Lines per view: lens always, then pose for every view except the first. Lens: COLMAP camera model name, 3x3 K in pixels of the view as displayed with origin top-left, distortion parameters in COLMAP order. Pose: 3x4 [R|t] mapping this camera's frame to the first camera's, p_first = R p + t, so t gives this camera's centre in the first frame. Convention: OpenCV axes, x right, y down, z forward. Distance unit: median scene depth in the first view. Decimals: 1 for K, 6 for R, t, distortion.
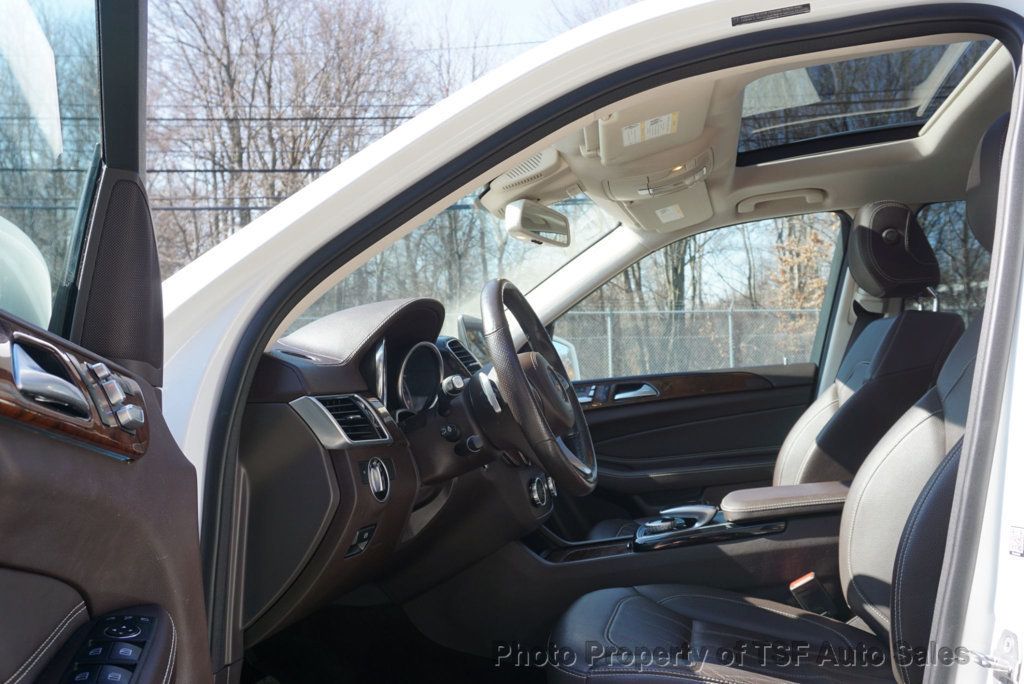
lens RADIAL K [[920.8, 0, 512.3], [0, 920.8, 342.4], [0, 0, 1]] dist [0.003611, 0.001959]
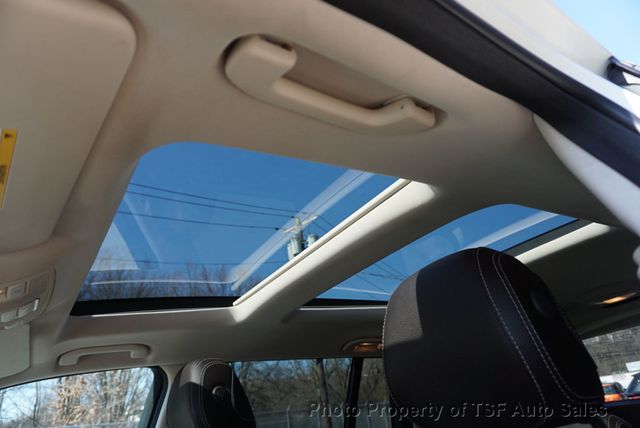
lens RADIAL K [[436.0, 0, 320.8], [0, 436.0, 215.1], [0, 0, 1]] dist [0.006185, 0.004679]
pose [[0.703737, 0.260514, 0.660974, 0.091999], [0.071084, 0.899859, -0.430350, -0.064852], [-0.706895, 0.349838, 0.614746, 0.462564]]
